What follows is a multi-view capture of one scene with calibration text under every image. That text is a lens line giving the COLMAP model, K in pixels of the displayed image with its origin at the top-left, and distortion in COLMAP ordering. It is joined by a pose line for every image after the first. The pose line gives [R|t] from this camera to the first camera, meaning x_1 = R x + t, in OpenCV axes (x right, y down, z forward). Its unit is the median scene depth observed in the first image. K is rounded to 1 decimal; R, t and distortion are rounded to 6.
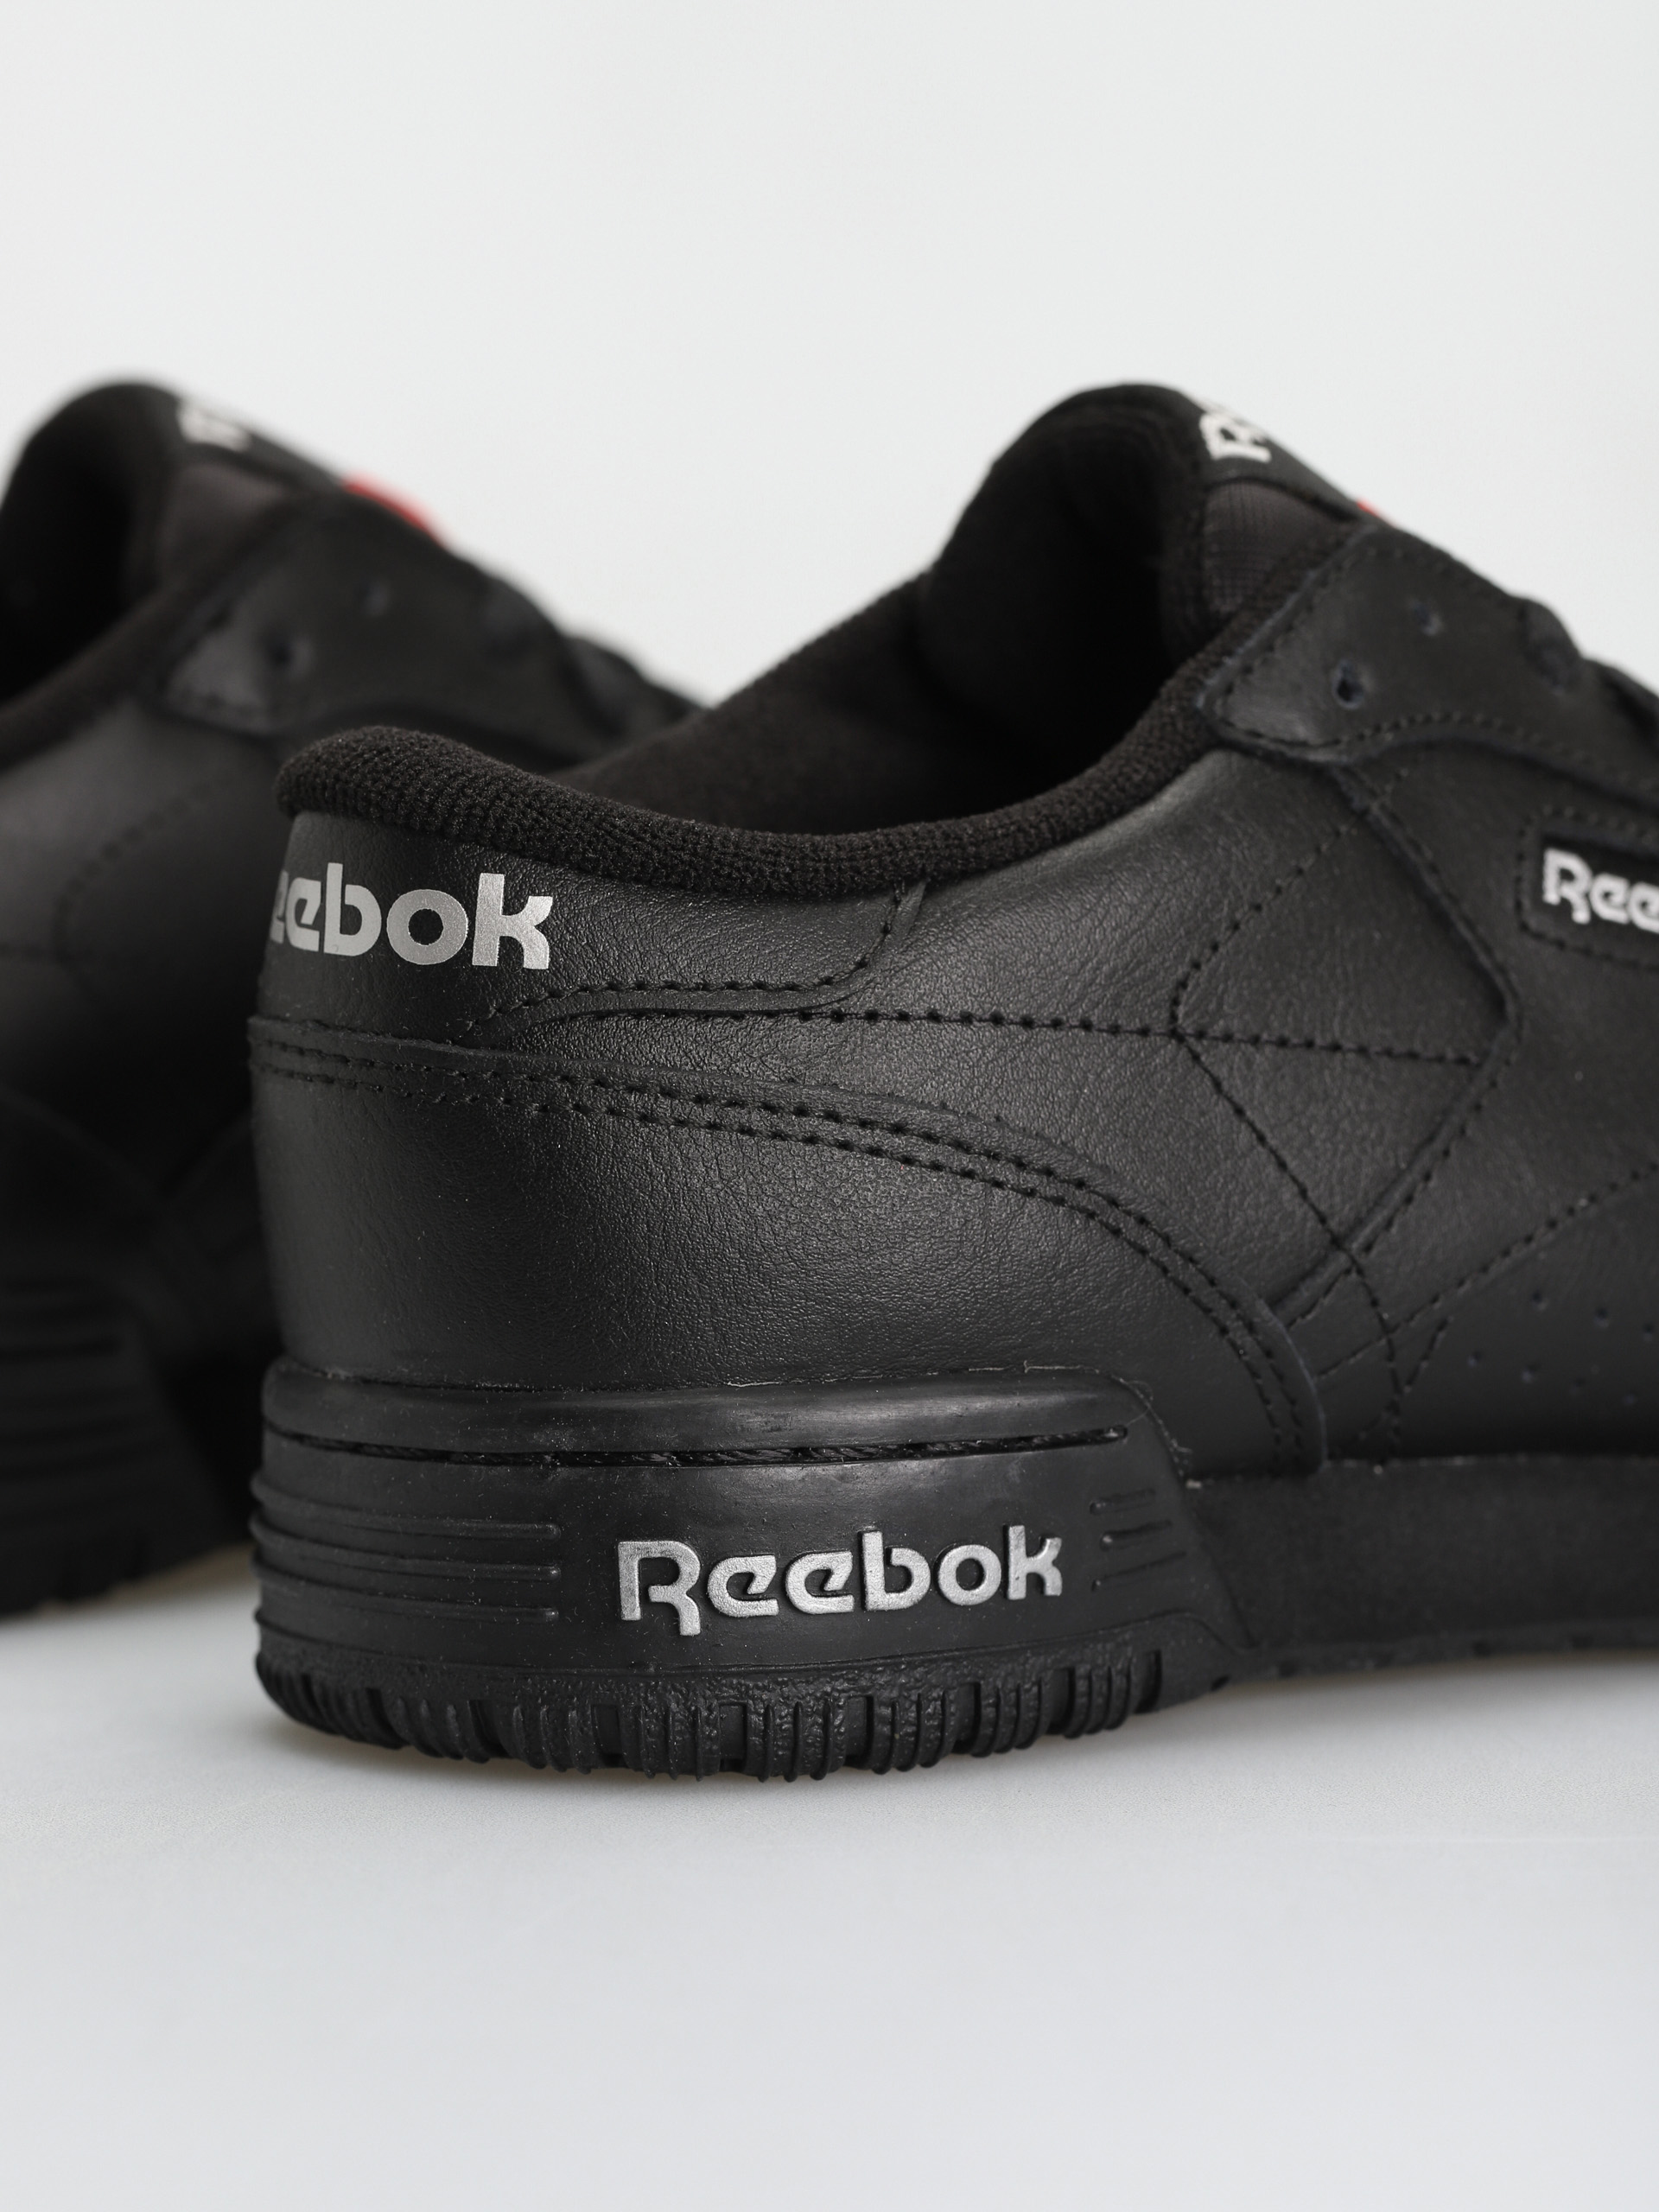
lens RADIAL K [[7805.5, 0, 834.3], [0, 7805.5, 1104.6], [0, 0, 1]] dist [-0.121199, 0.000000]
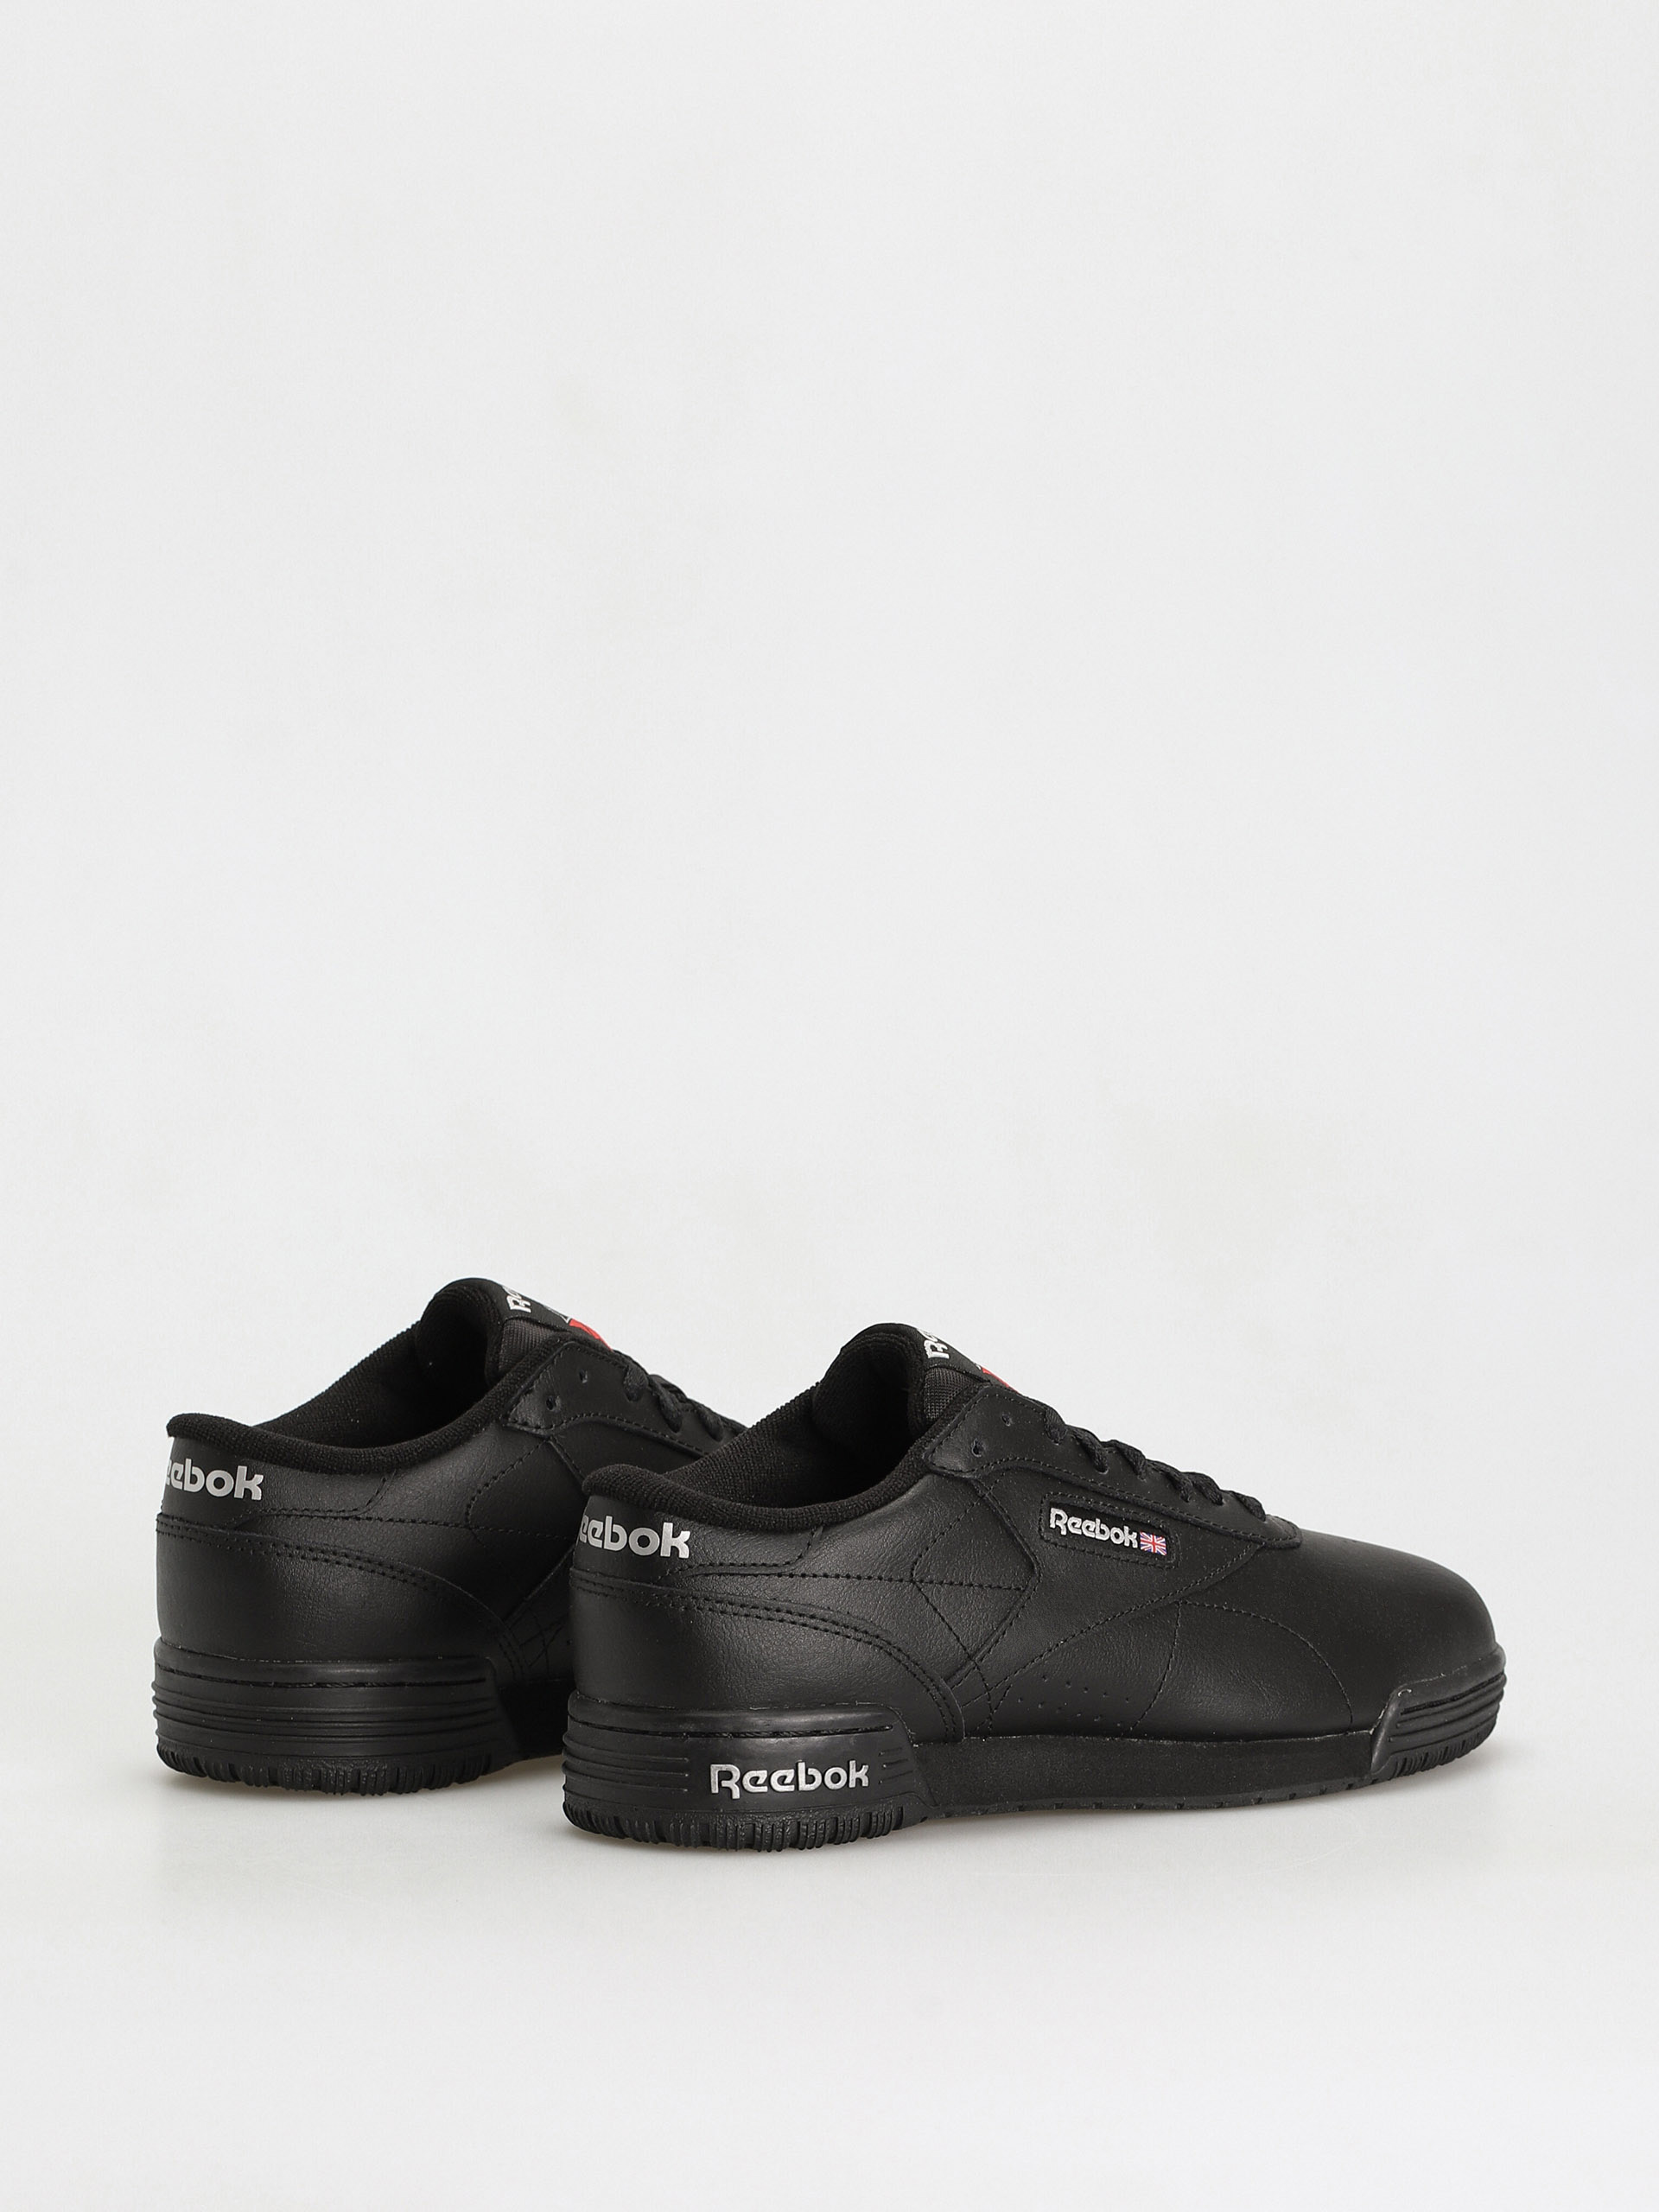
lens RADIAL K [[7805.5, 0, 826.4], [0, 7805.5, 1107.1], [0, 0, 1]] dist [-0.121199, 0.000000]
pose [[0.998750, 0.018335, 0.046496, -0.115818], [-0.017383, 0.999633, -0.020793, -0.117050], [-0.046860, 0.019959, 0.998702, -1.721800]]
